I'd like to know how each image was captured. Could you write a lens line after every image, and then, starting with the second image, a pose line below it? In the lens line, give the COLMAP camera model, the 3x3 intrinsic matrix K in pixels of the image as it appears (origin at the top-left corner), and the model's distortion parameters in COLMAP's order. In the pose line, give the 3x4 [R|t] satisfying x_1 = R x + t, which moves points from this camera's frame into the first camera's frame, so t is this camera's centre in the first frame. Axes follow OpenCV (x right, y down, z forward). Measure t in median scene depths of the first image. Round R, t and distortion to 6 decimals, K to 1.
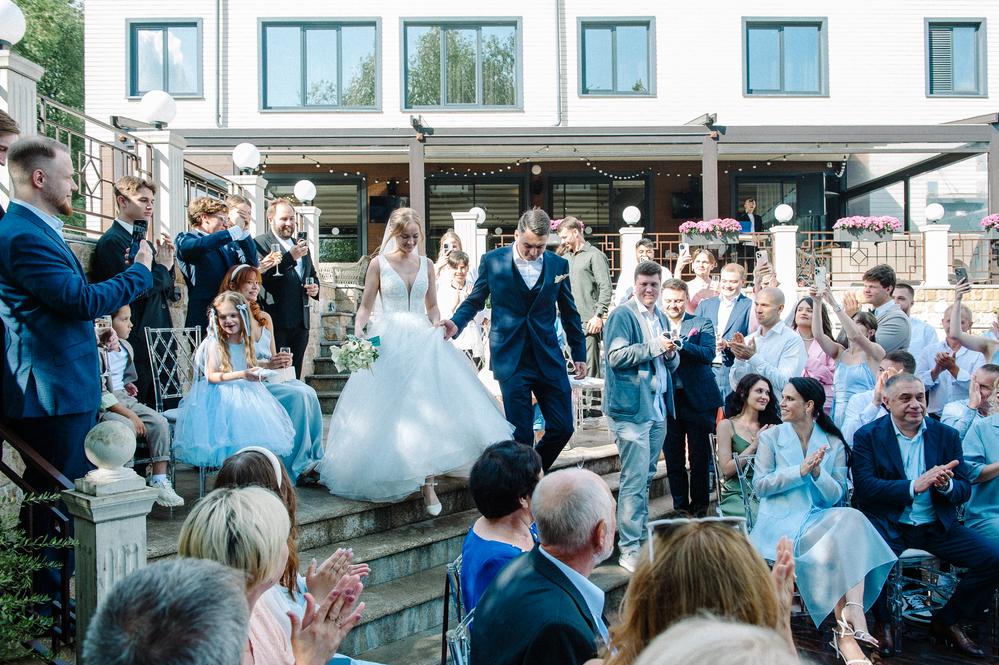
lens RADIAL K [[884.4, 0, 476.0], [0, 884.4, 324.9], [0, 0, 1]] dist [0.005127, -0.003187]
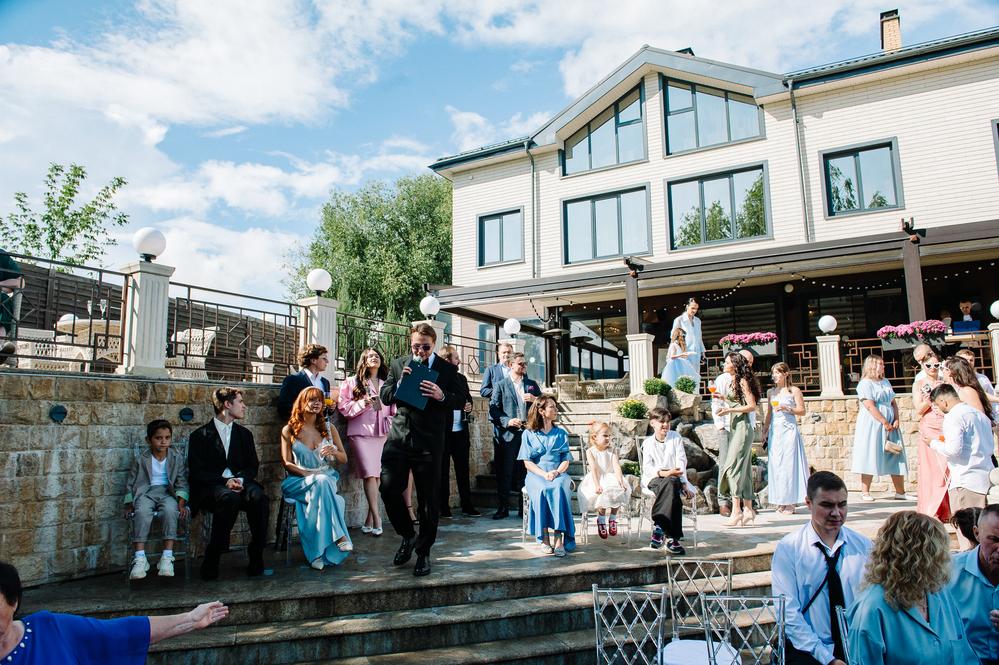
lens RADIAL K [[686.8, 0, 513.9], [0, 686.8, 326.3], [0, 0, 1]] dist [-0.047736, -0.002512]
pose [[0.866154, -0.076407, -0.493903, 0.191547], [0.004765, 0.989462, -0.144715, -0.005820], [0.499755, 0.122992, 0.857390, 0.100340]]
